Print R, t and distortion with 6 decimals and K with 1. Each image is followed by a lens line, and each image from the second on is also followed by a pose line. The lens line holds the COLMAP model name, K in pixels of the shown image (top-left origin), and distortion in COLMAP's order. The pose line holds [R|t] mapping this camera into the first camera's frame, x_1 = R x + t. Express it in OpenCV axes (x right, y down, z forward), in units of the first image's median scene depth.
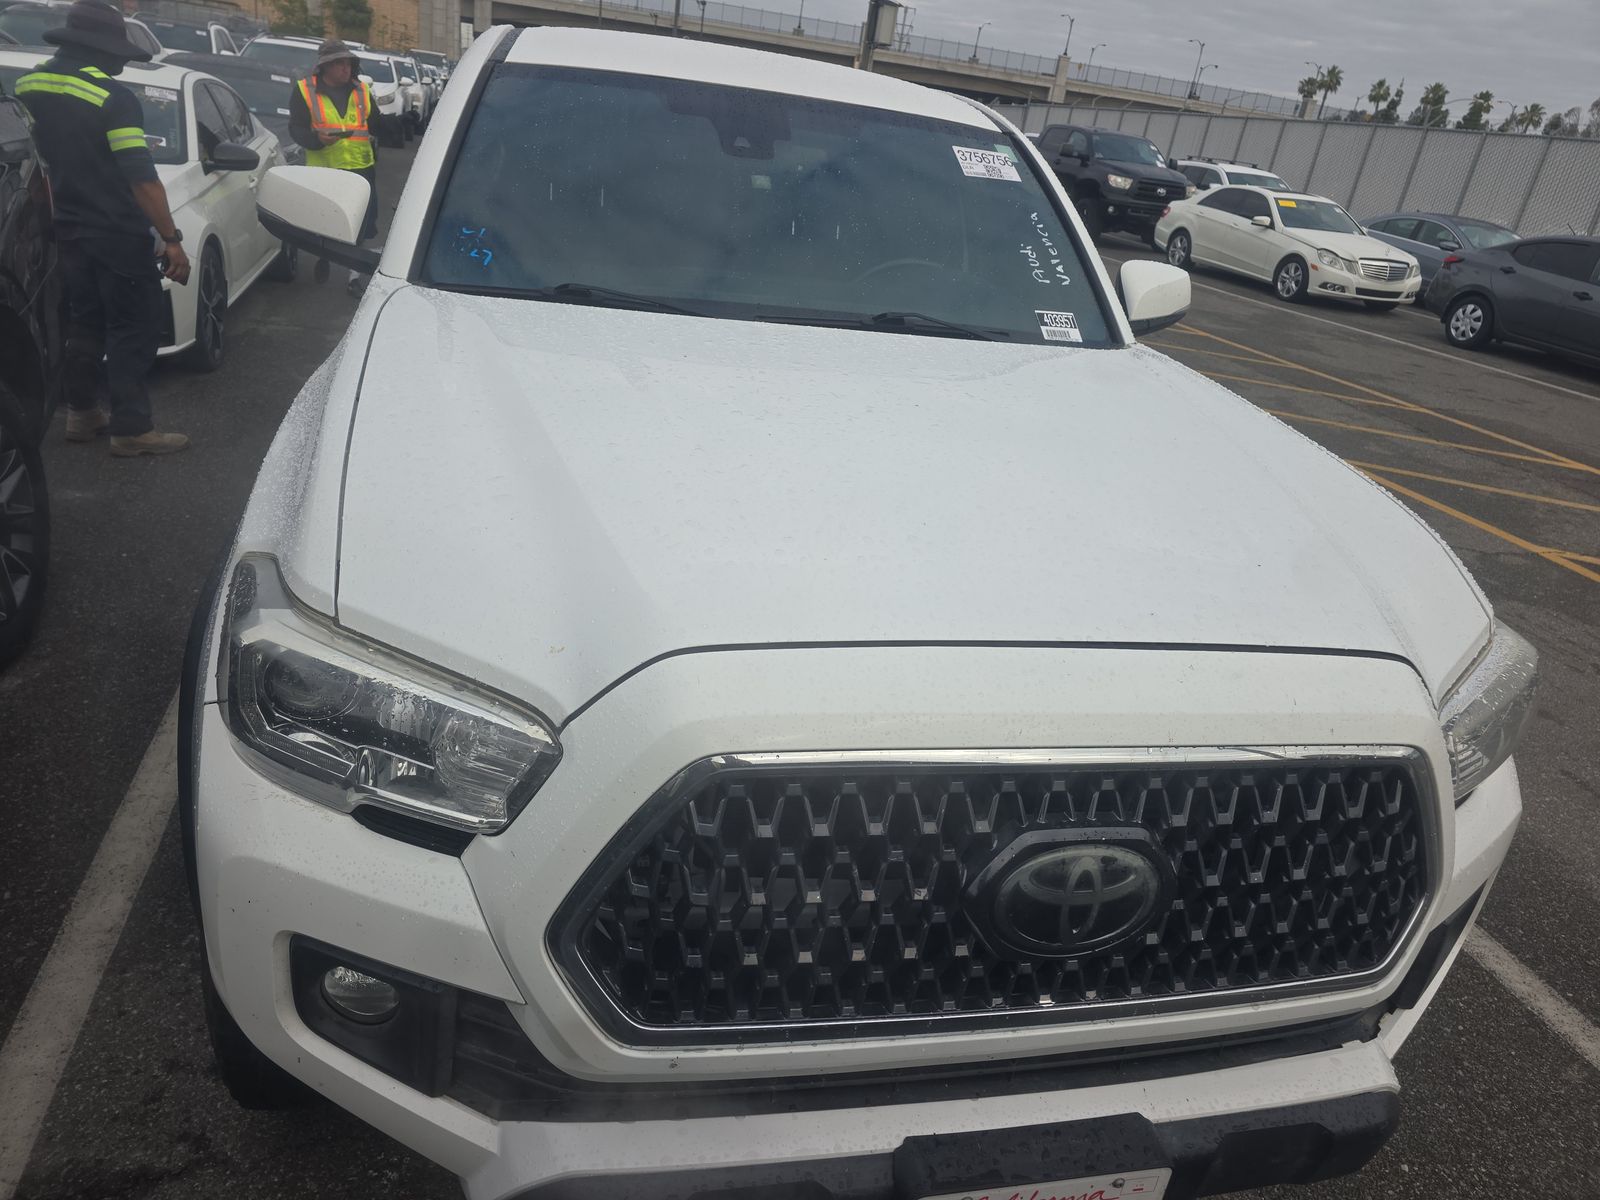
lens RADIAL K [[1087.1, 0, 795.4], [0, 1087.1, 601.8], [0, 0, 1]] dist [0.017921, 0.003433]
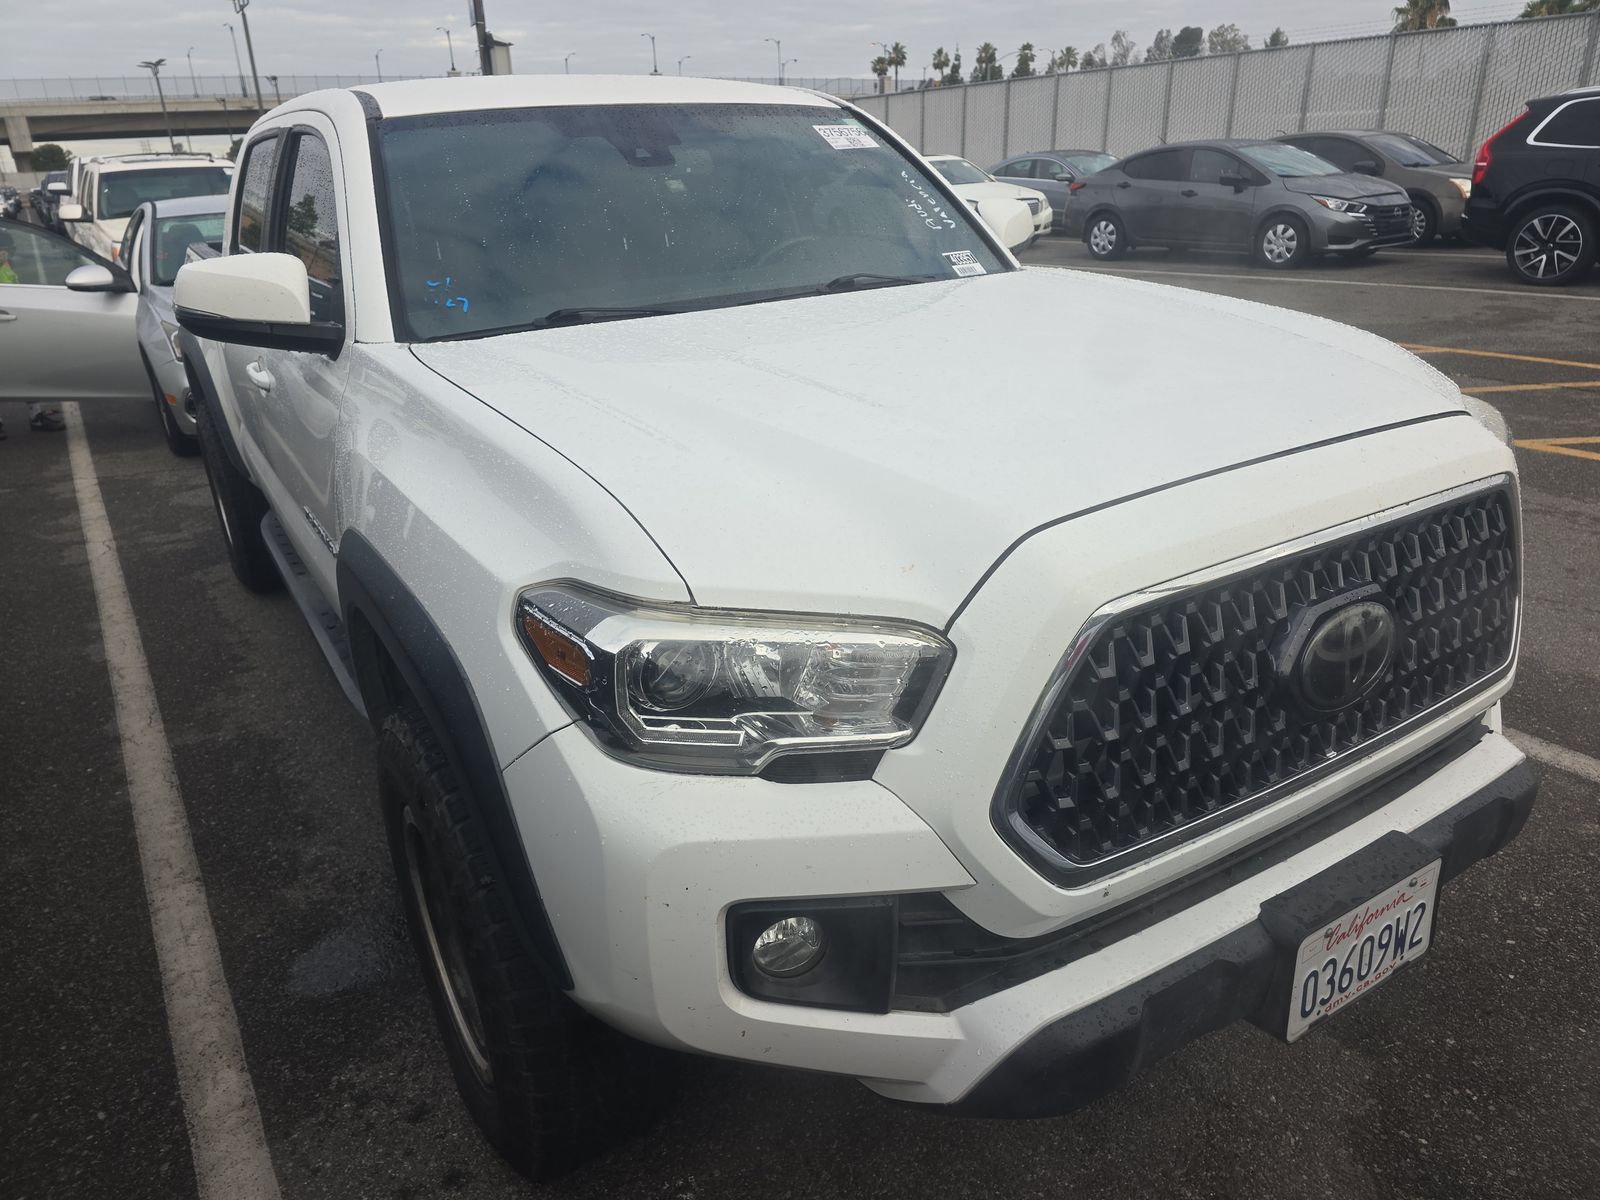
lens RADIAL K [[1053.0, 0, 788.4], [0, 1053.0, 593.2], [0, 0, 1]] dist [0.047834, -0.001027]
pose [[0.934172, -0.275686, 0.226540, -0.263877], [0.279853, 0.959938, 0.014176, 0.008856], [-0.221372, 0.050155, 0.973899, -0.004403]]
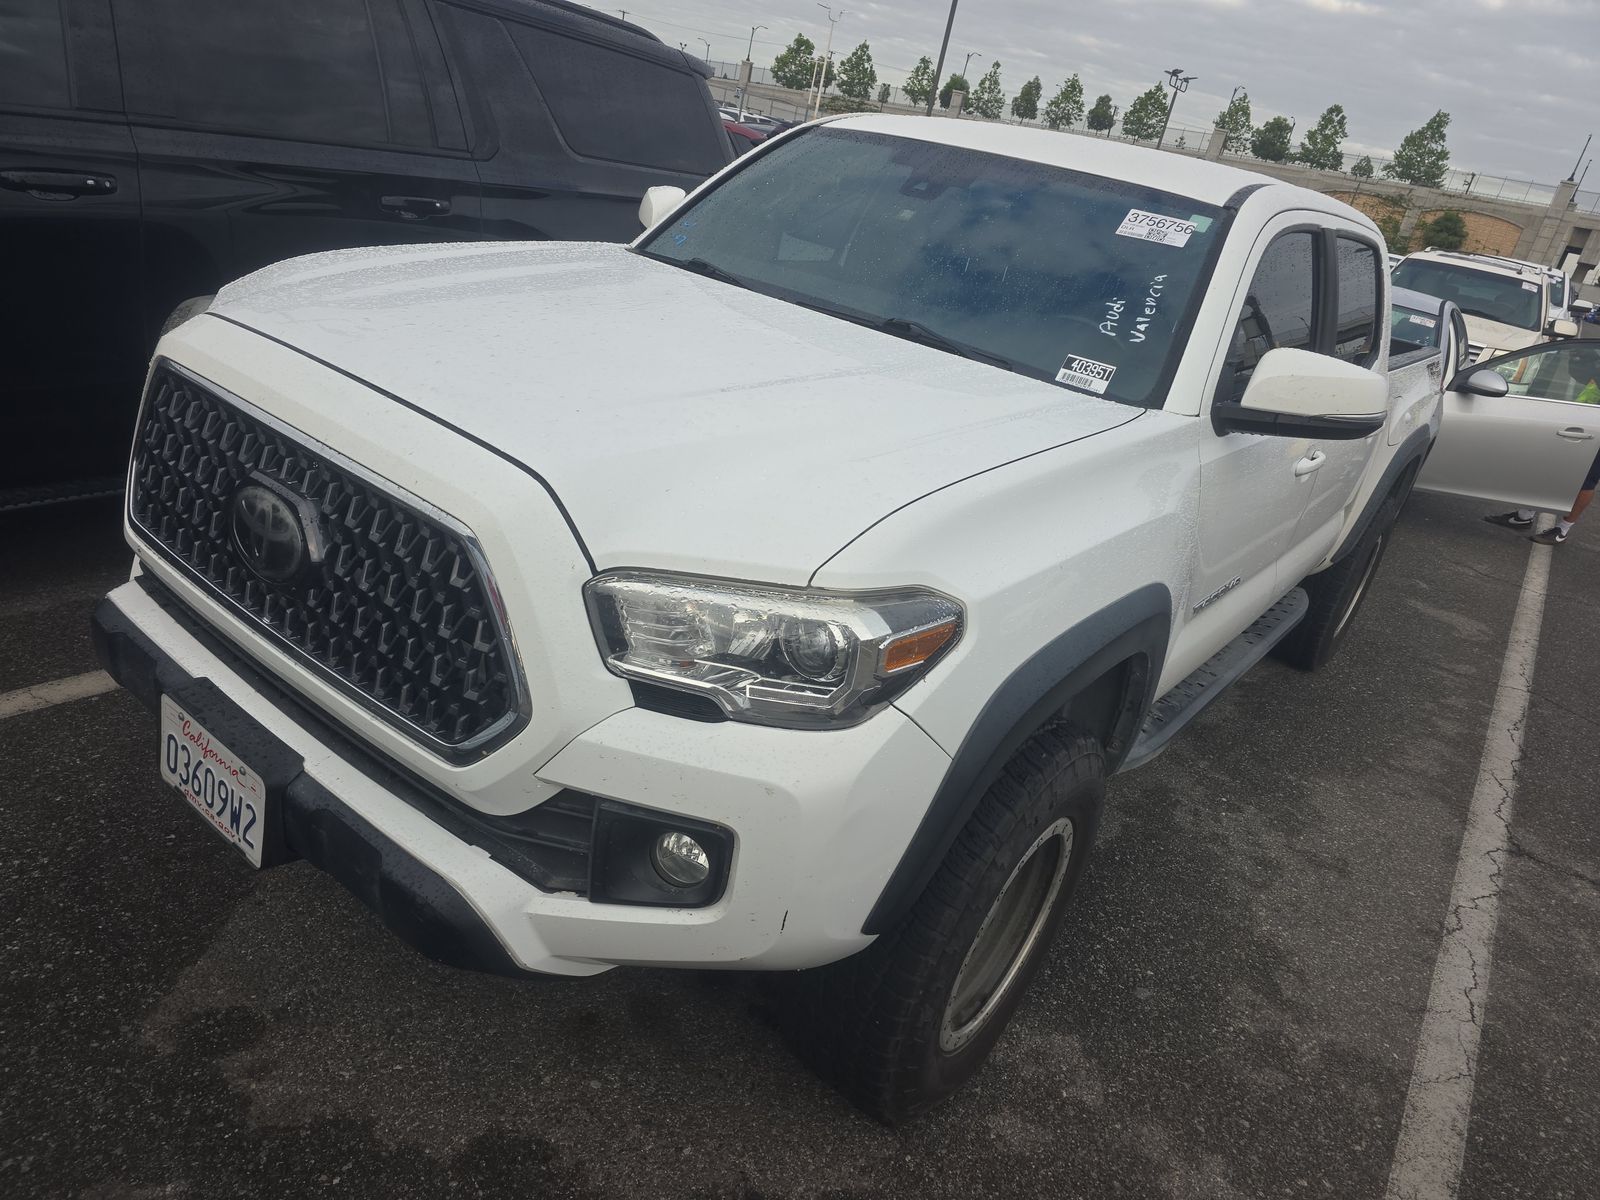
lens RADIAL K [[1053.0, 0, 788.4], [0, 1053.0, 593.2], [0, 0, 1]] dist [0.047834, -0.001027]
pose [[0.639383, 0.302249, -0.706990, 0.791724], [-0.415368, 0.909558, 0.013202, 0.019747], [0.647038, 0.285220, 0.707100, 0.224909]]
